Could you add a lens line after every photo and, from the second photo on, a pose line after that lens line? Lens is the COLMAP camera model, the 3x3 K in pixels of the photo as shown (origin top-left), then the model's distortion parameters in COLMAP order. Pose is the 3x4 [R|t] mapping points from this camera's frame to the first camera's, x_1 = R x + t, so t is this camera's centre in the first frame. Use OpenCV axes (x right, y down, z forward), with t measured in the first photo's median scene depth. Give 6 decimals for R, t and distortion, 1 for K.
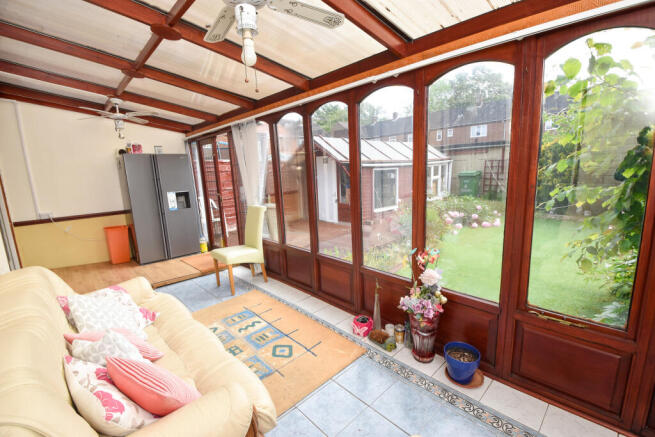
lens RADIAL K [[285.4, 0, 330.8], [0, 285.4, 219.4], [0, 0, 1]] dist [0.026171, -0.030244]
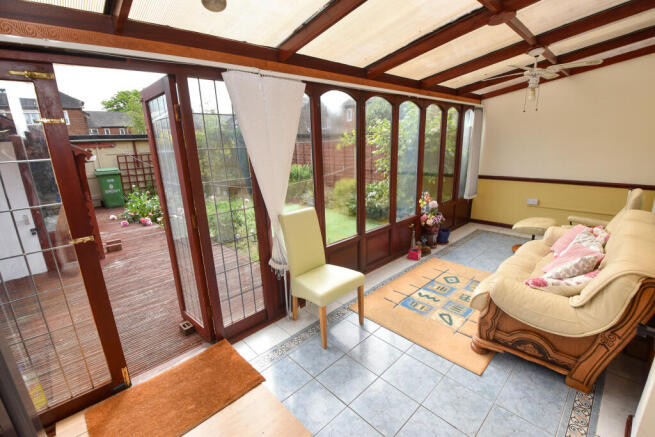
lens RADIAL K [[285.4, 0, 330.8], [0, 285.4, 219.4], [0, 0, 1]] dist [0.026171, -0.030244]
pose [[0.012093, -0.213208, 0.976932, -1.229483], [0.212563, 0.955221, 0.205839, -0.203707], [-0.977073, 0.205170, 0.056872, 1.180954]]
